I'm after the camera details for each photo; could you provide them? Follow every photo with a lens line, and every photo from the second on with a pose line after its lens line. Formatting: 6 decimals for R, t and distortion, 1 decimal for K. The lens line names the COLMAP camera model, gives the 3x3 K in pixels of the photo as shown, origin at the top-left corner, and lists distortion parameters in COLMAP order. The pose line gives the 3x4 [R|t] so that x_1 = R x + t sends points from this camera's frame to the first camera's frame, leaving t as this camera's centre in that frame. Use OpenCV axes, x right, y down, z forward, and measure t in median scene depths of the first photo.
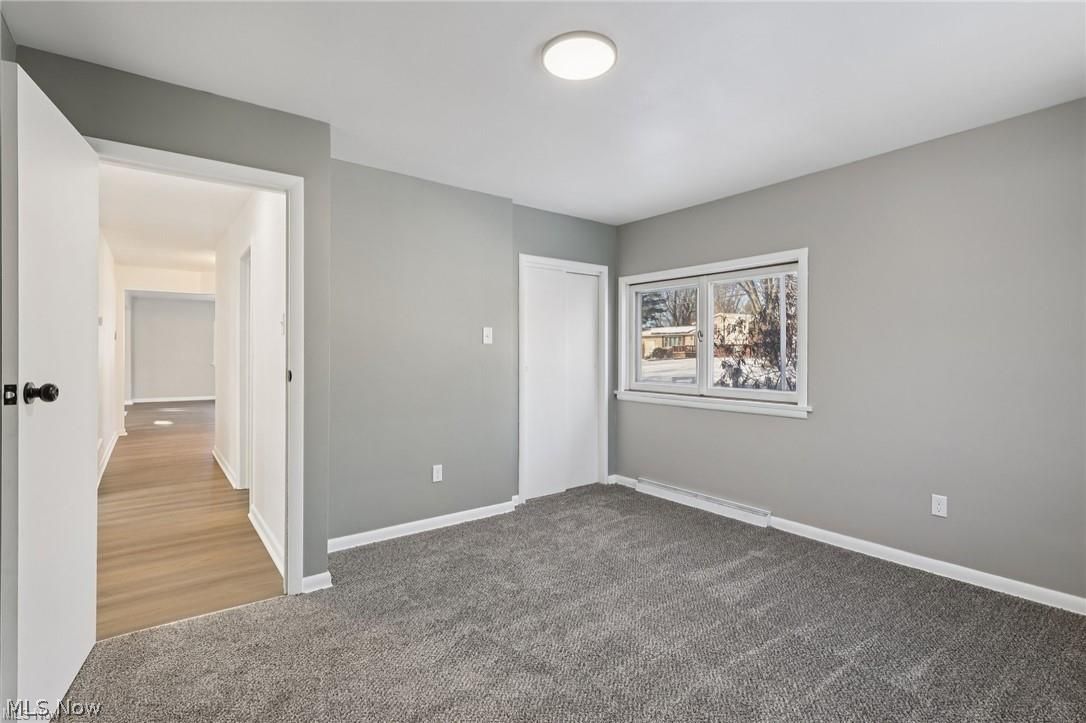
lens RADIAL K [[508.3, 0, 540.1], [0, 508.3, 349.0], [0, 0, 1]] dist [-0.001089, 0.000787]
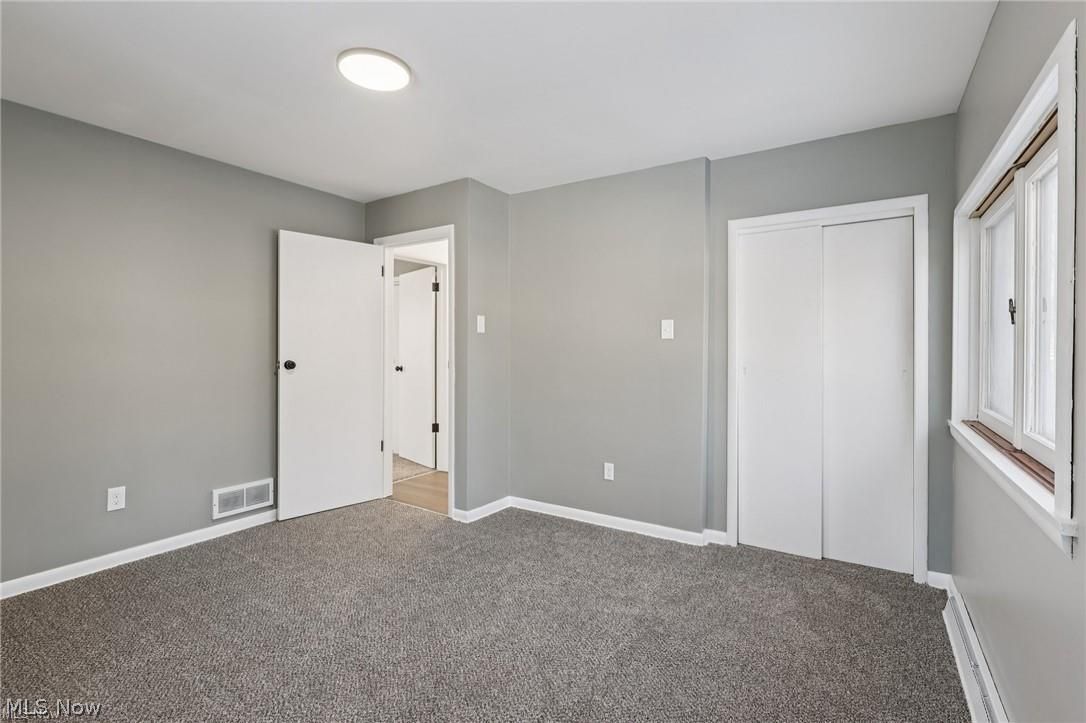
lens RADIAL K [[508.3, 0, 540.1], [0, 508.3, 349.0], [0, 0, 1]] dist [-0.001089, 0.000787]
pose [[0.335183, 0.000805, -0.942153, 0.632101], [0.004375, 0.999988, 0.002410, 0.004179], [0.942143, -0.004929, 0.335175, 0.507190]]
